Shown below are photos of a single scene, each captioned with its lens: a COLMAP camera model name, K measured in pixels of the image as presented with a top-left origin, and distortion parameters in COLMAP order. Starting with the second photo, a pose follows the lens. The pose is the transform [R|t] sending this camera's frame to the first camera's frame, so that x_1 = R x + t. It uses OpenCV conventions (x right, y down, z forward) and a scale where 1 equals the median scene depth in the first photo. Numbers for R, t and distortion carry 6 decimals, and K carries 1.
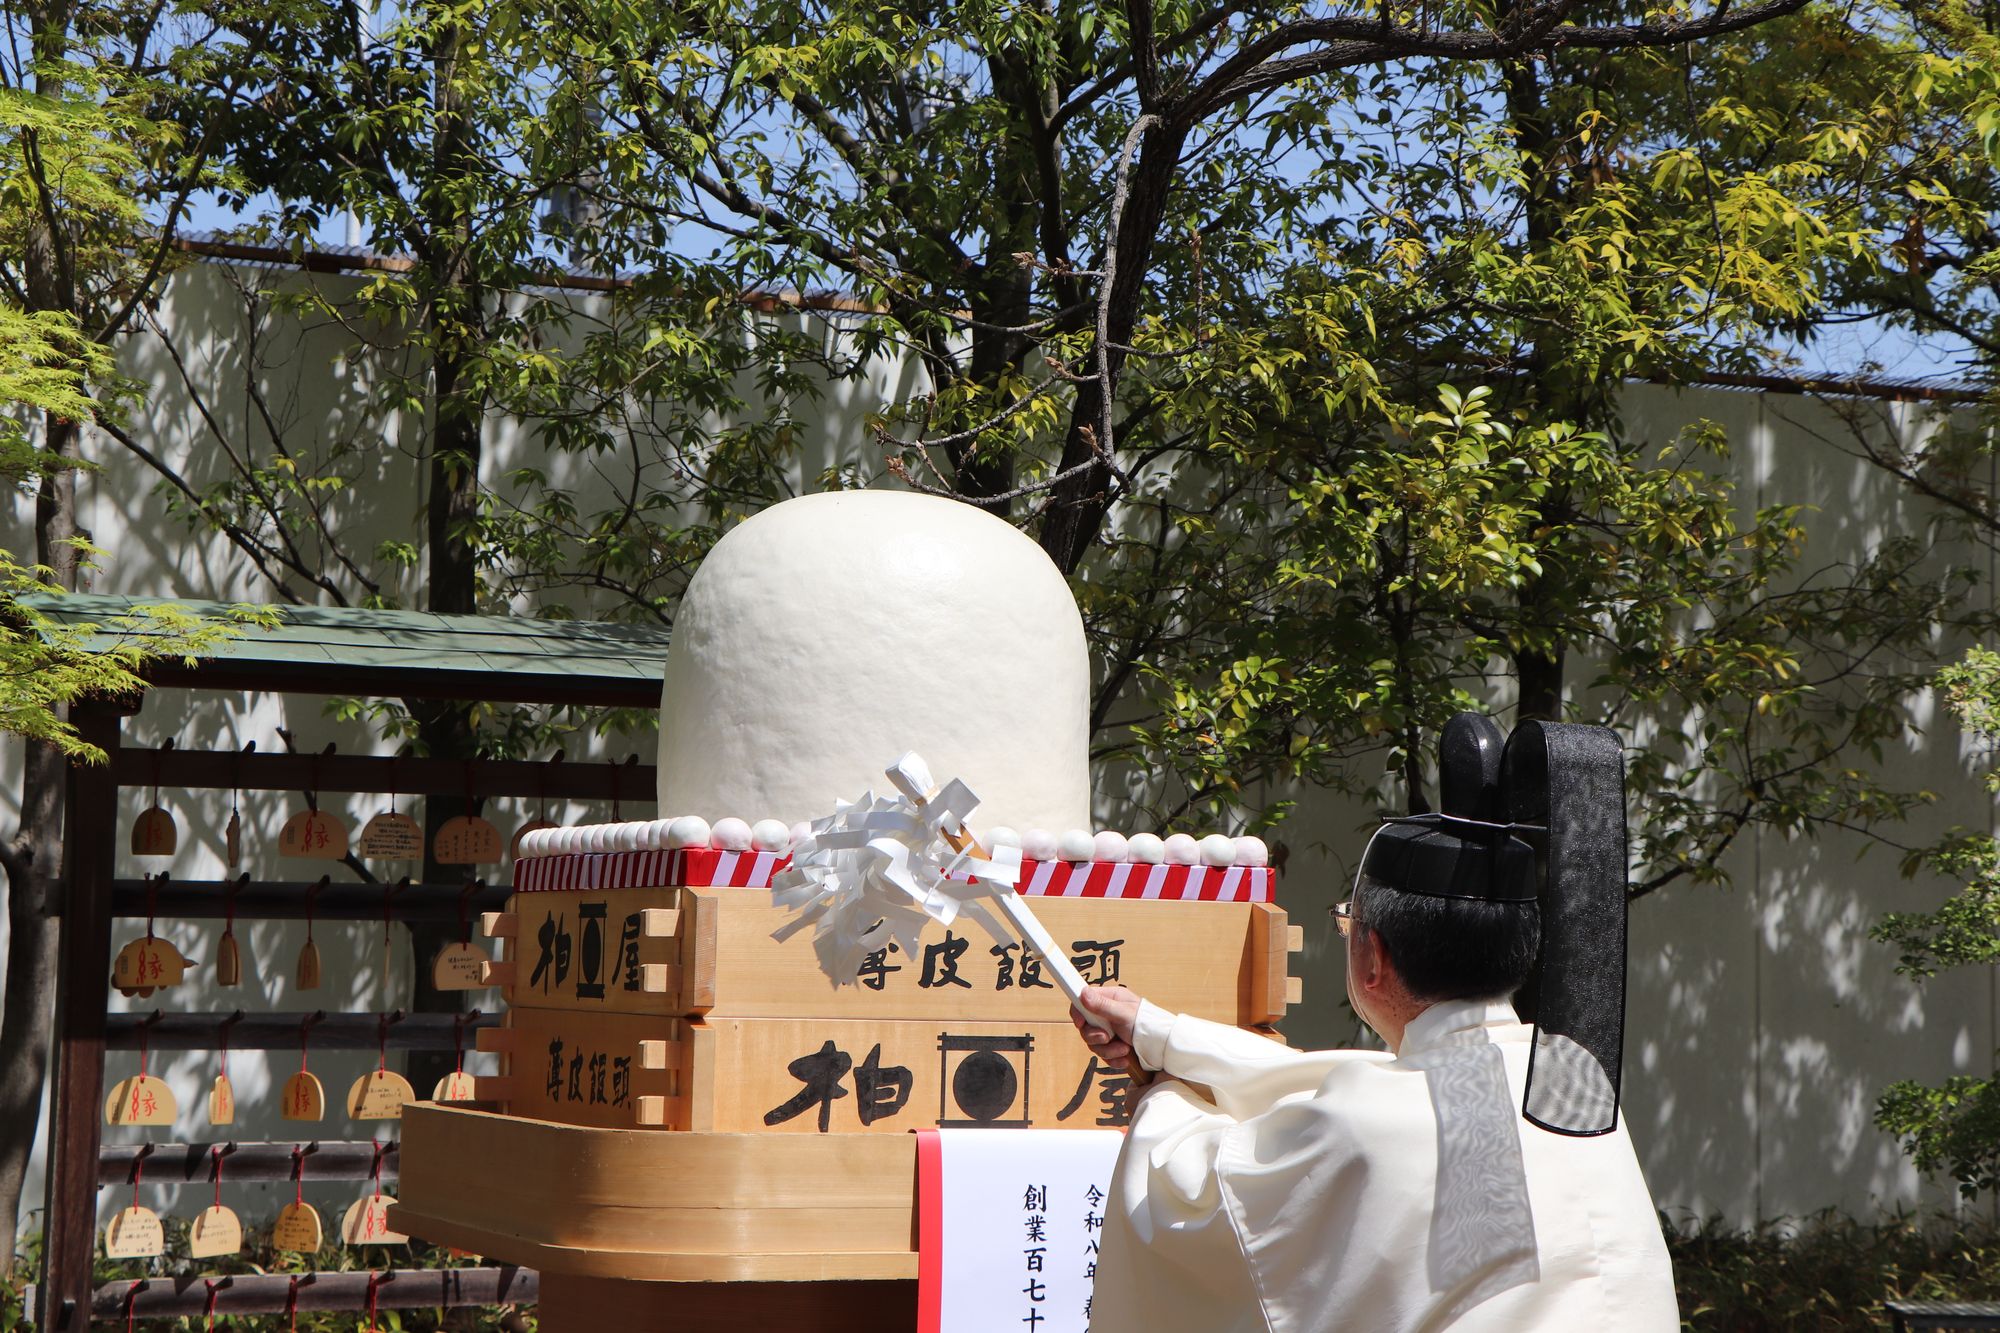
lens RADIAL K [[4243.8, 0, 1050.6], [0, 4243.8, 698.9], [0, 0, 1]] dist [0.366343, 0.000000]
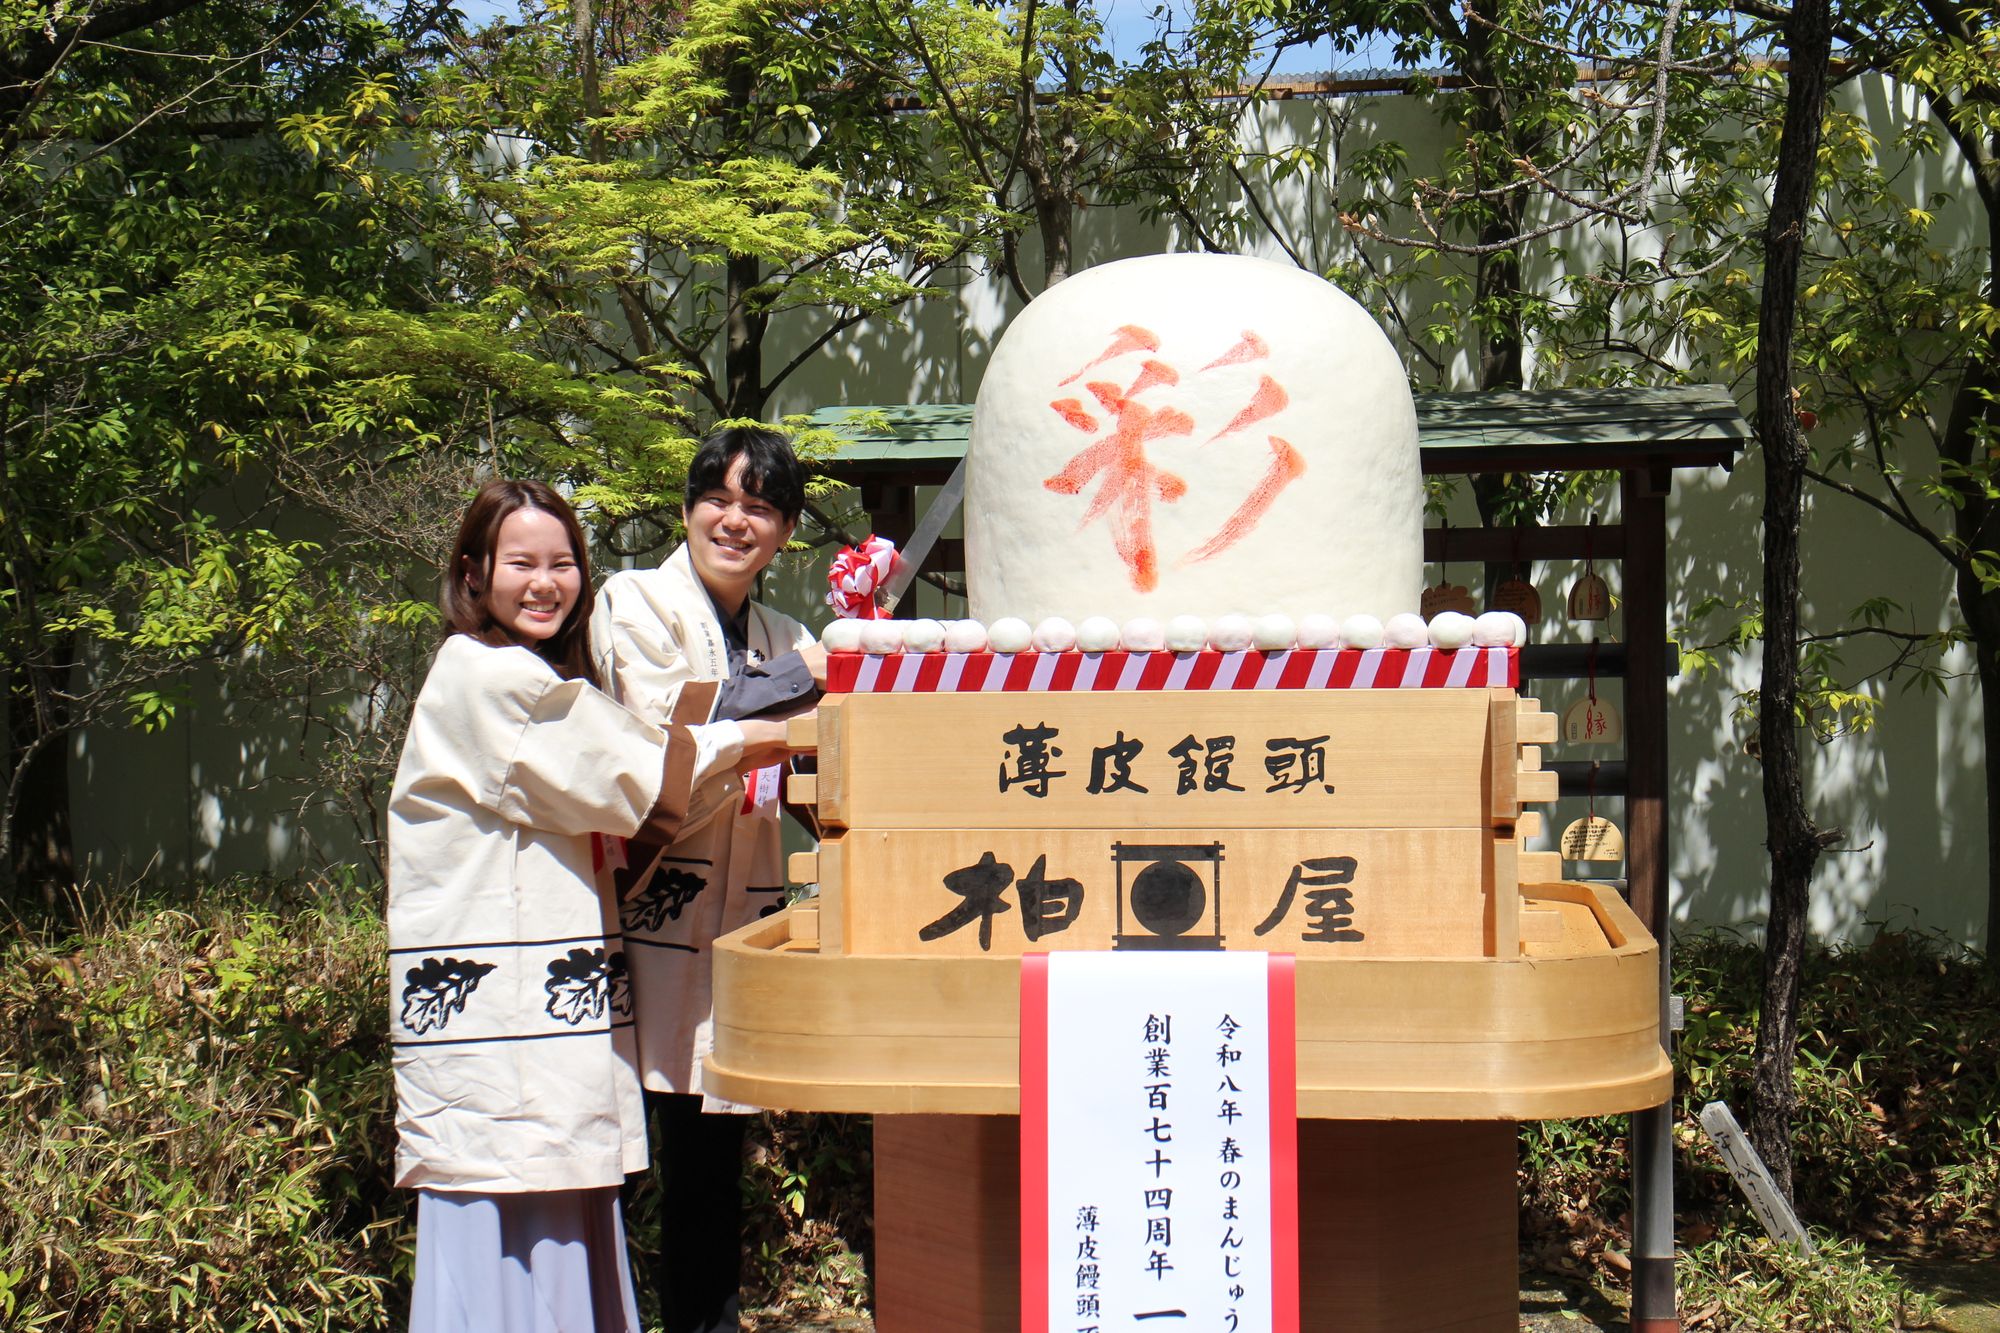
lens RADIAL K [[3077.4, 0, 989.0], [0, 3077.4, 672.3], [0, 0, 1]] dist [0.048870, 0.000000]
pose [[0.847834, -0.025311, -0.529657, 0.306491], [0.062783, 0.996626, 0.052873, 0.004827], [0.526531, -0.078081, 0.846563, 0.424817]]
